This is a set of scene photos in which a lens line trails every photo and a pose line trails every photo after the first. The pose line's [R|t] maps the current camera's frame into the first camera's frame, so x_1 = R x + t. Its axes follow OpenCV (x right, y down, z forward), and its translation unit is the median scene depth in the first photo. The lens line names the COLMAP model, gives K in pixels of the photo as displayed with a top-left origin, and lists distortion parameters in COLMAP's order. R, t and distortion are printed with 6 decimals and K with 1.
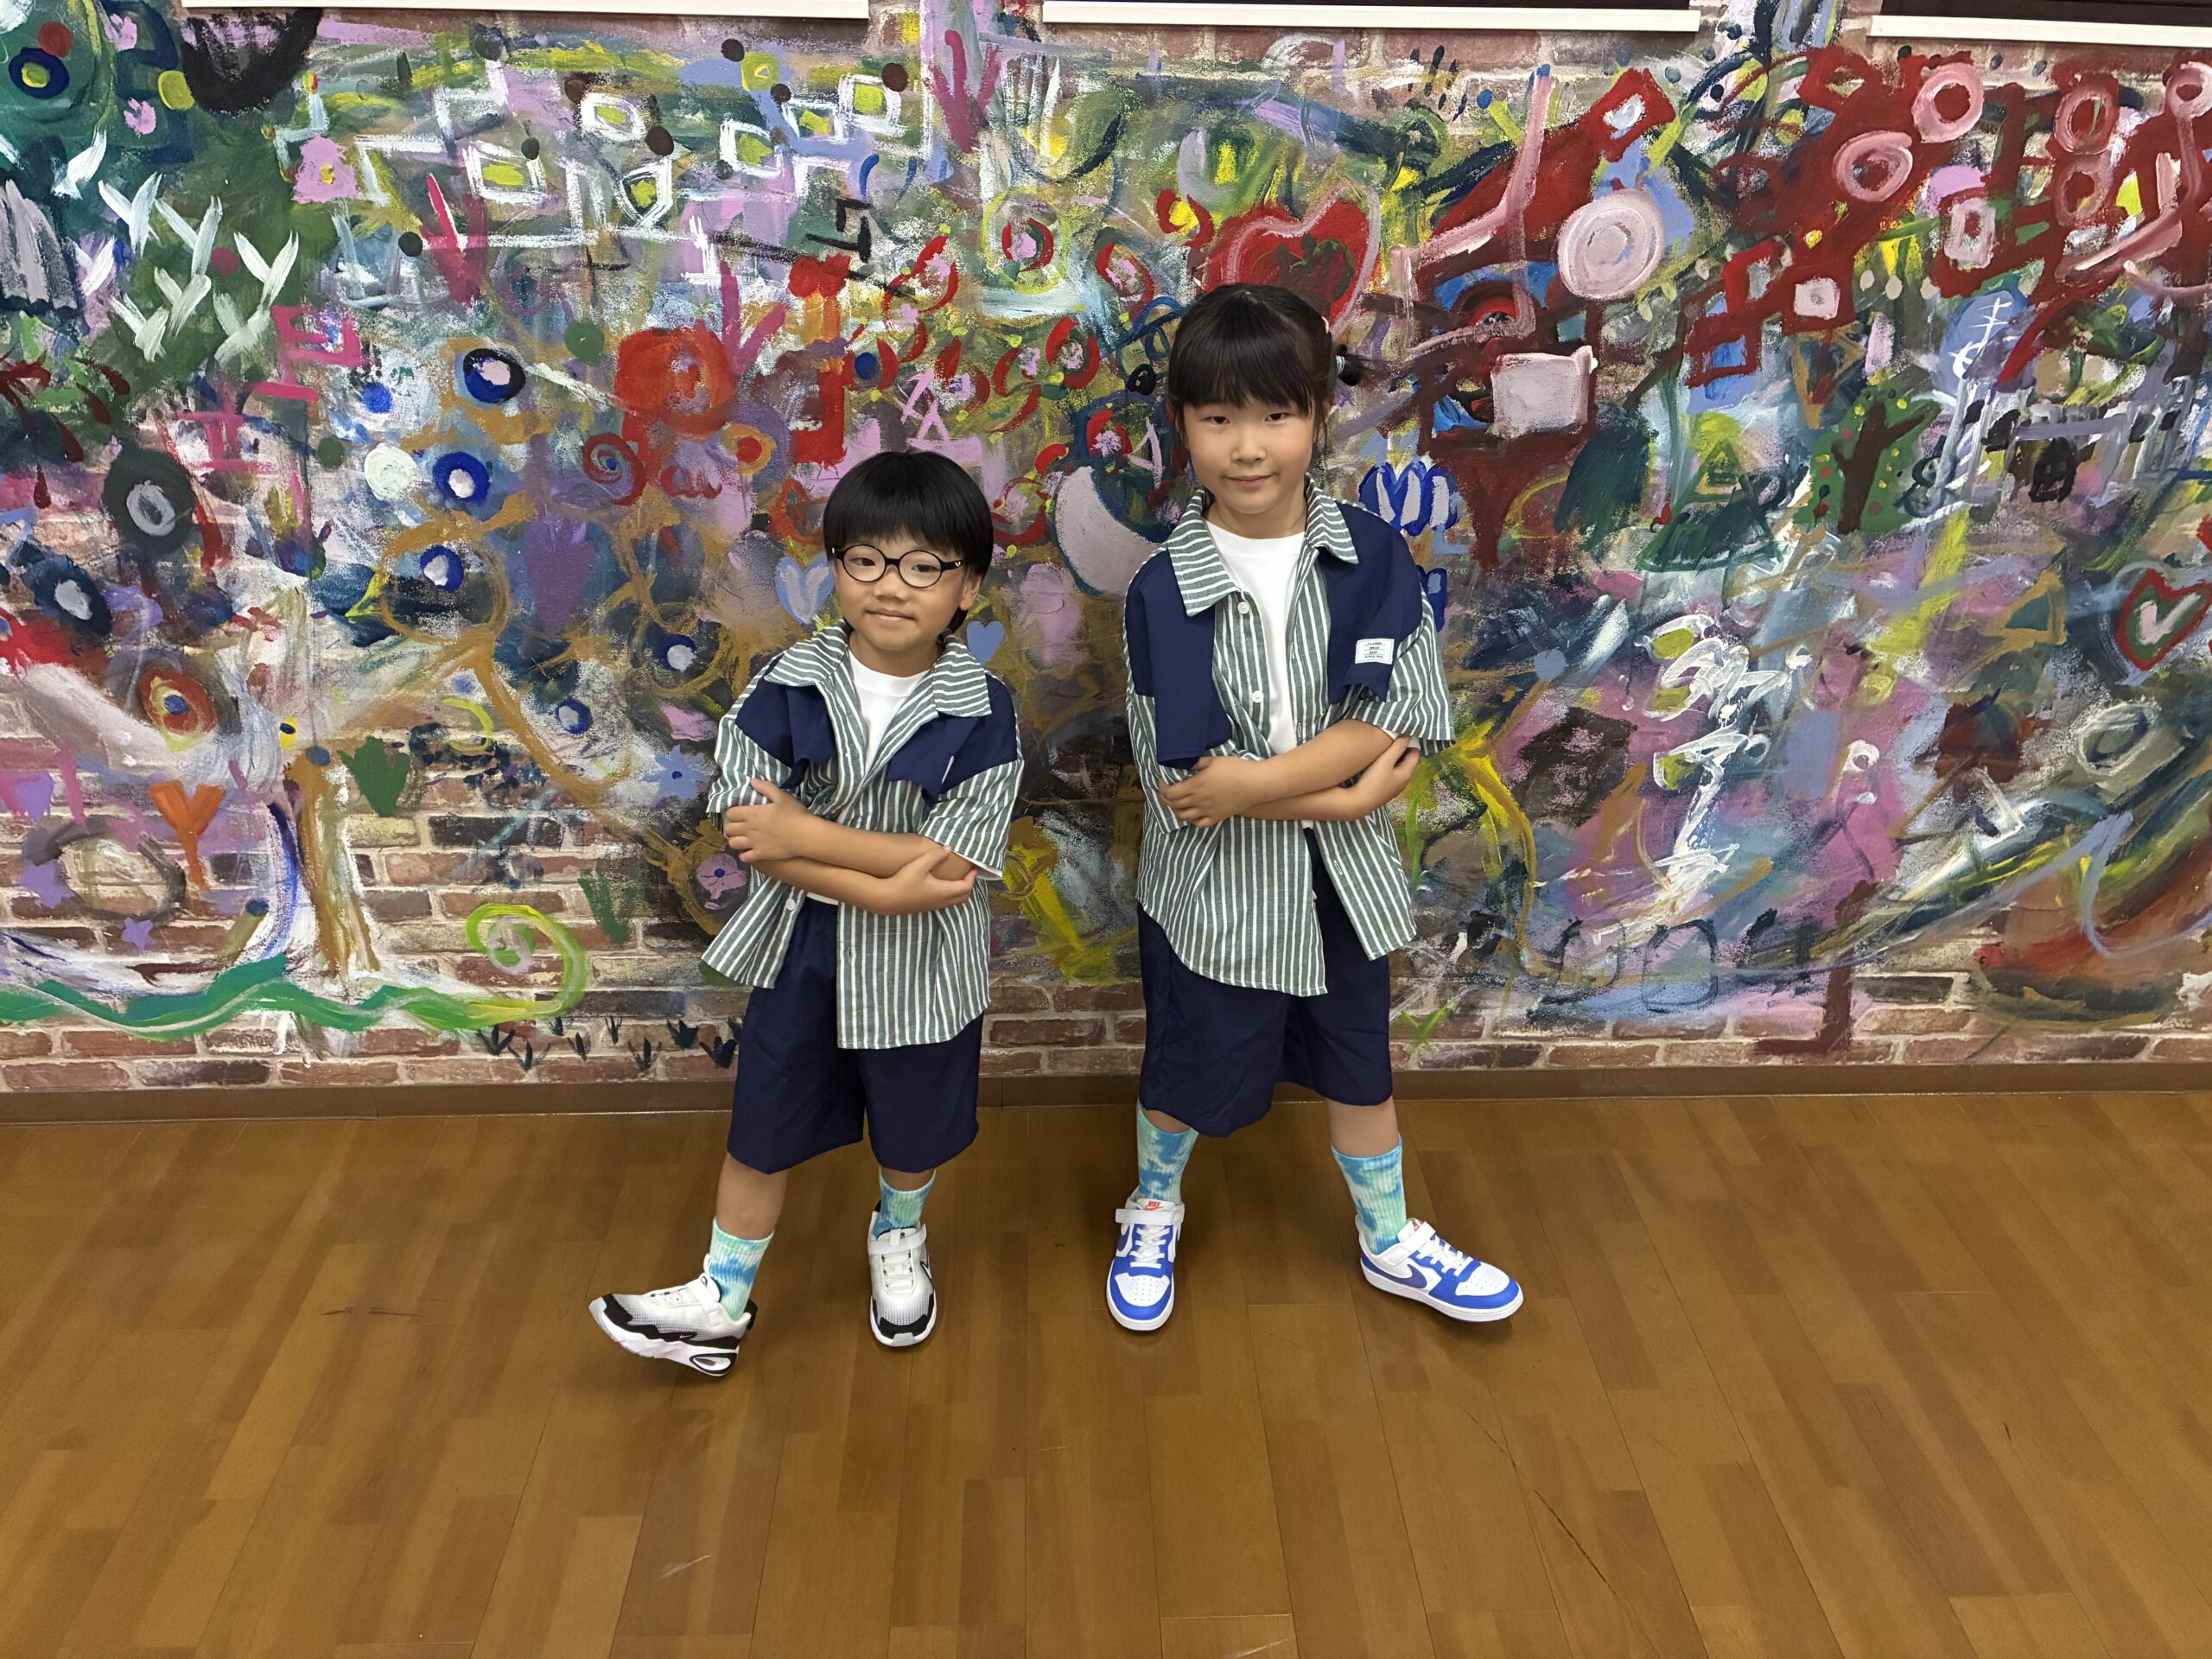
lens RADIAL K [[1710.8, 0, 1106.9], [0, 1710.8, 839.4], [0, 0, 1]] dist [0.034018, -0.030762]
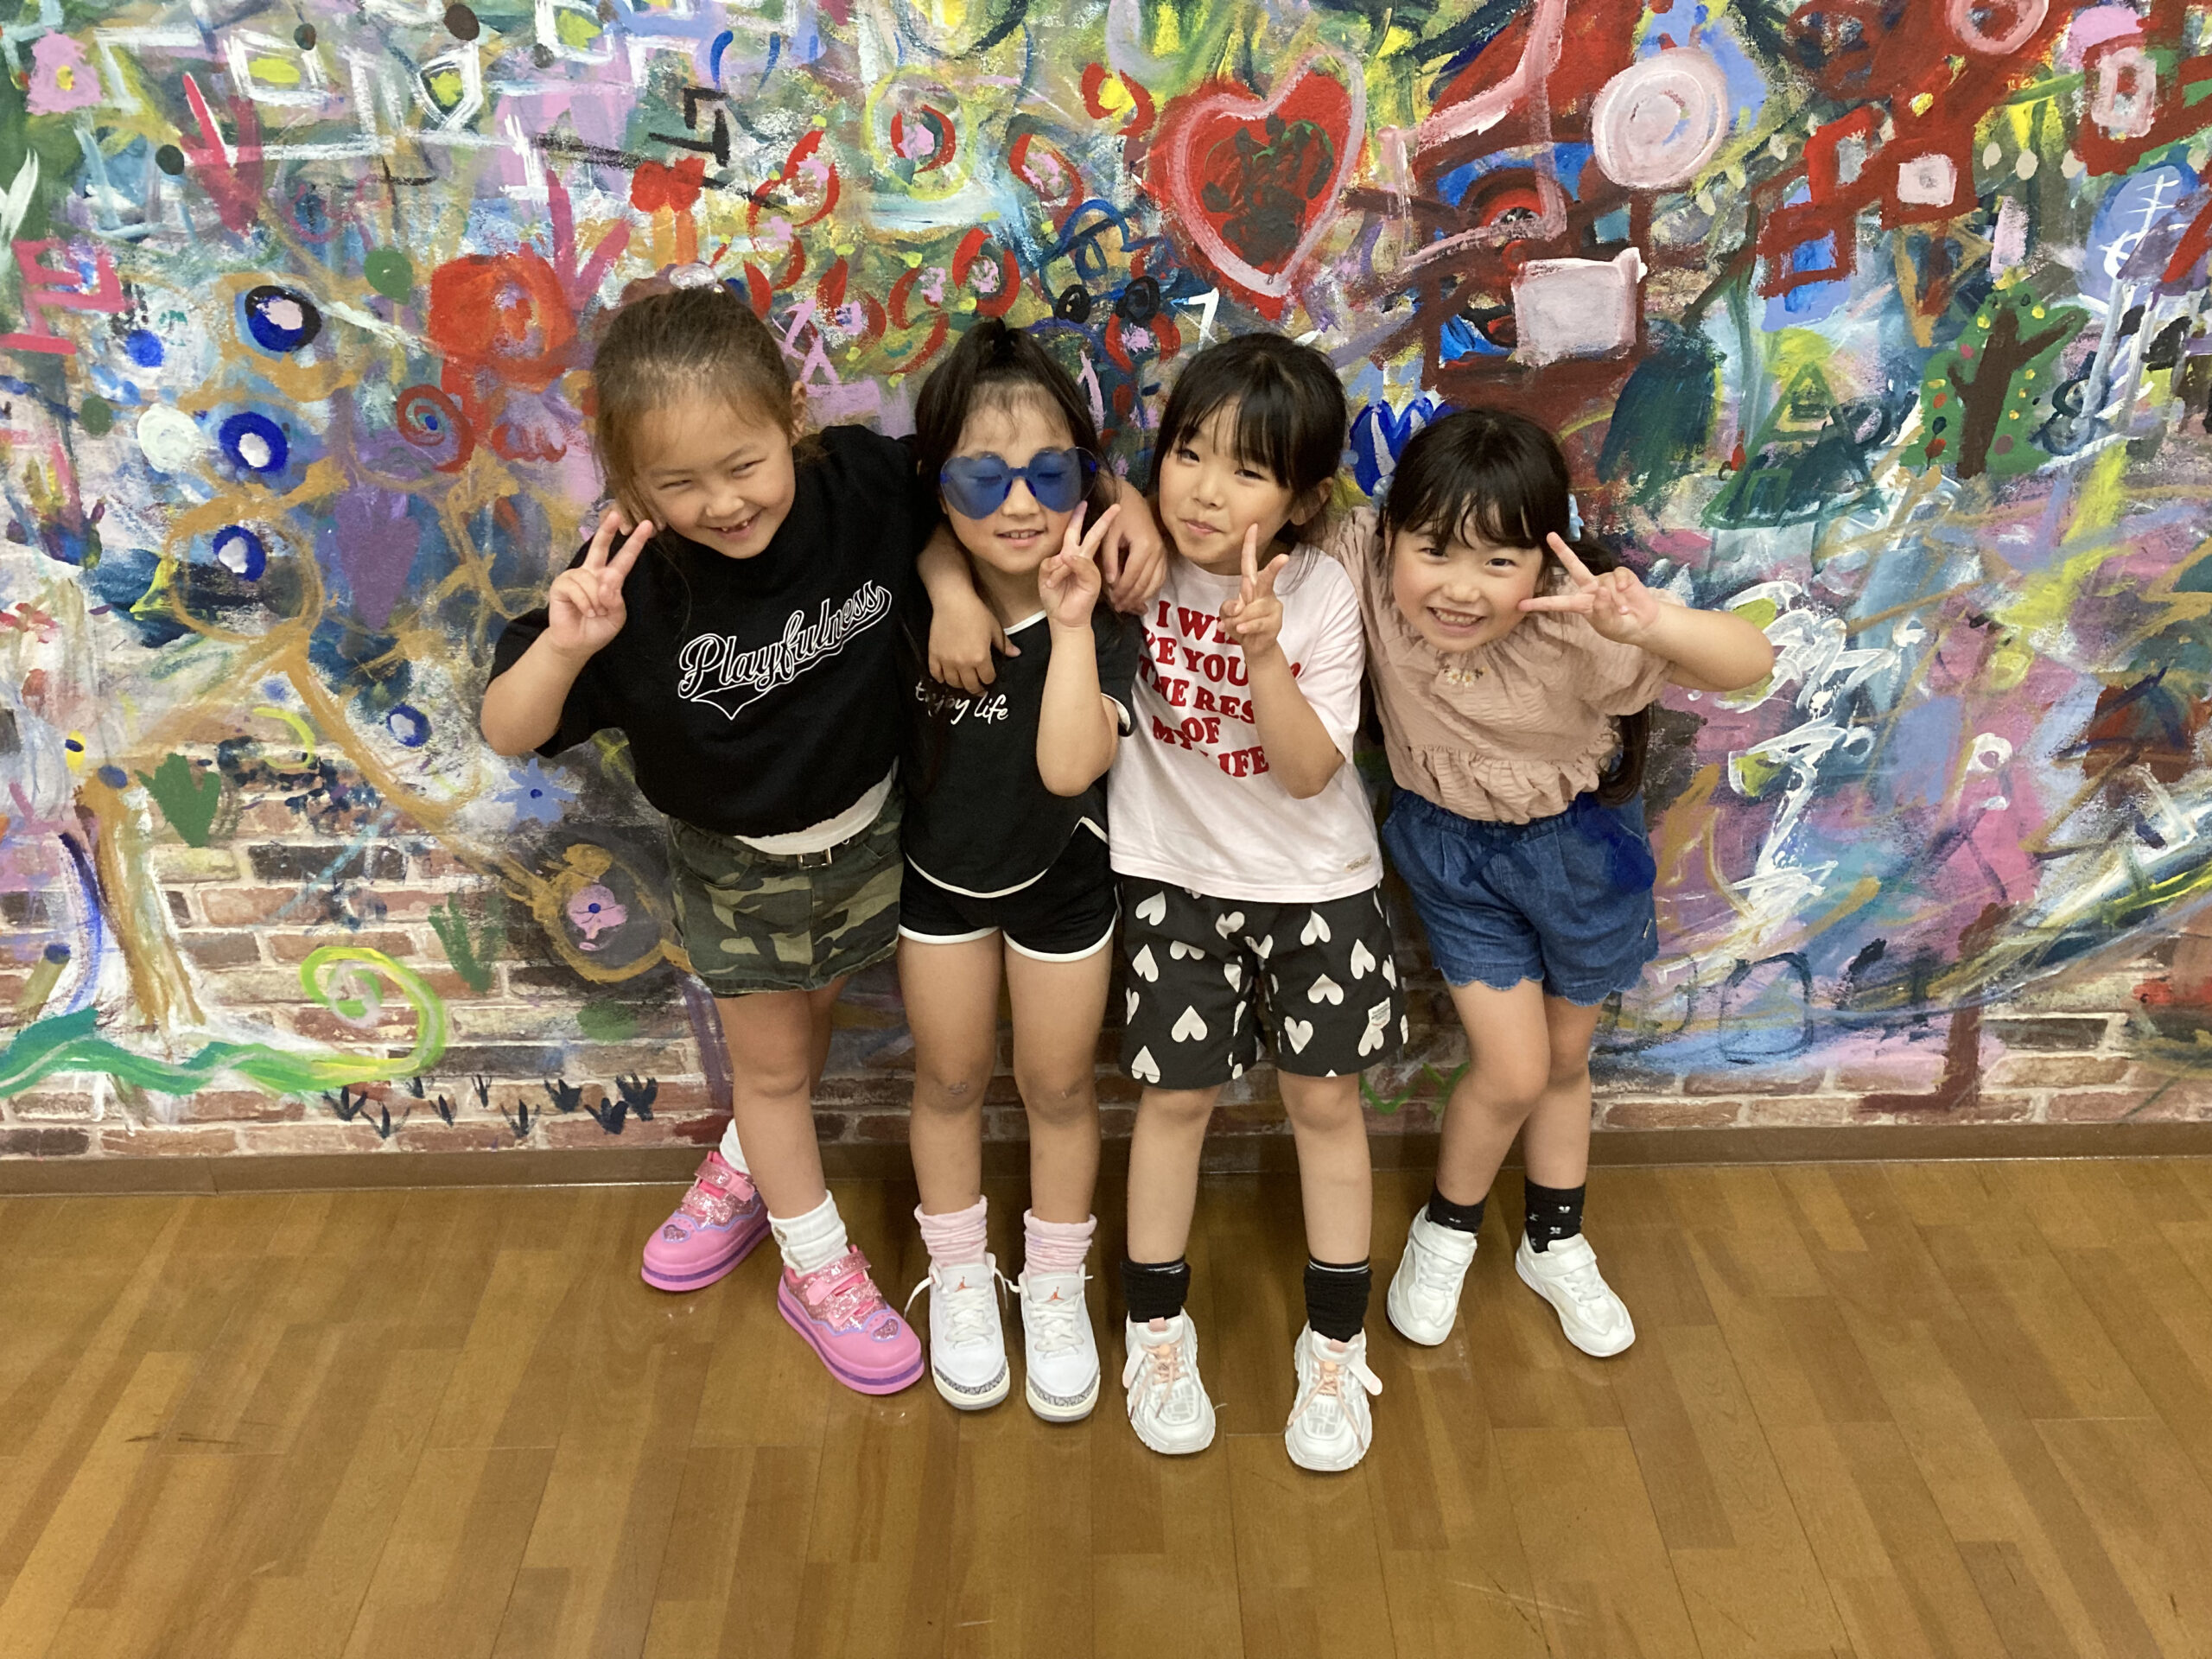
lens RADIAL K [[1848.3, 0, 1084.7], [0, 1848.3, 829.7], [0, 0, 1]] dist [0.011429, -0.001982]
pose [[0.998779, -0.010148, -0.048348, 0.065087], [0.010910, 0.999820, 0.015517, -0.034443], [0.048182, -0.016026, 0.998710, 0.128711]]
